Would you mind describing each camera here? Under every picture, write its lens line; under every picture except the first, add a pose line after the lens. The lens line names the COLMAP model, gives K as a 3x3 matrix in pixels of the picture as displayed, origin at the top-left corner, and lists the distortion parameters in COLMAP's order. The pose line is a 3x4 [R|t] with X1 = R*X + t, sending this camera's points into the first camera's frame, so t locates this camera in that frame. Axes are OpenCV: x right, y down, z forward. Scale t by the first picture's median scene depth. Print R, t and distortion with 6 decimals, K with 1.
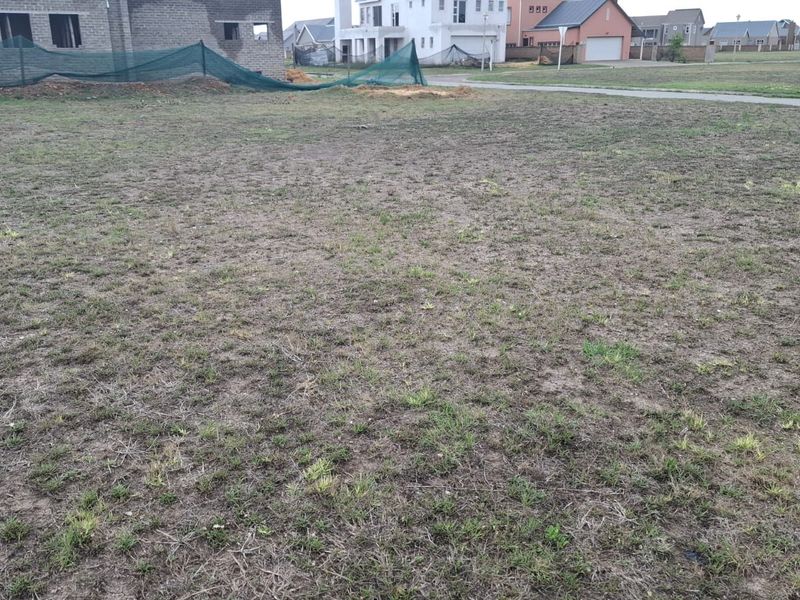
lens RADIAL K [[718.3, 0, 386.5], [0, 718.3, 299.1], [0, 0, 1]] dist [0.133841, -0.205821]
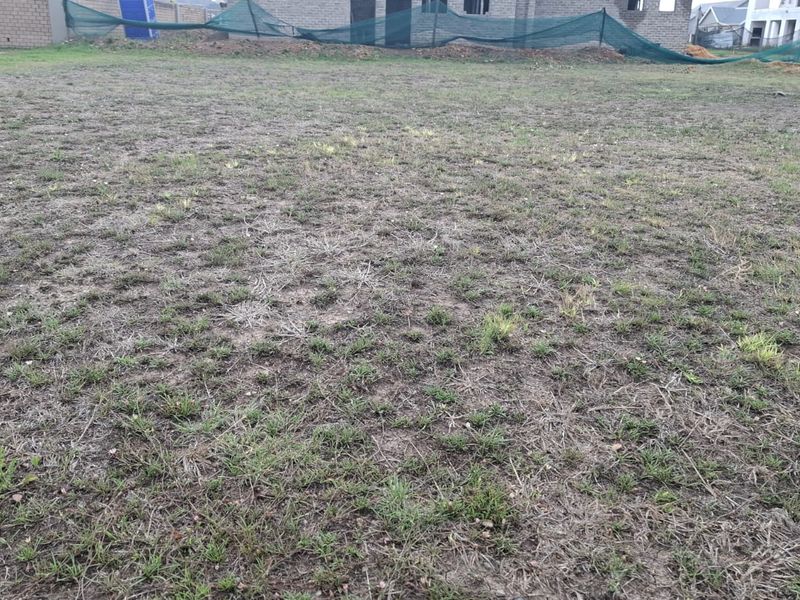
lens RADIAL K [[723.1, 0, 388.9], [0, 723.1, 297.0], [0, 0, 1]] dist [0.138140, -0.229740]
pose [[0.884403, 0.183805, -0.429006, -0.072038], [-0.180516, 0.982363, 0.048750, 0.137350], [0.430400, 0.034327, 0.901985, 0.017802]]
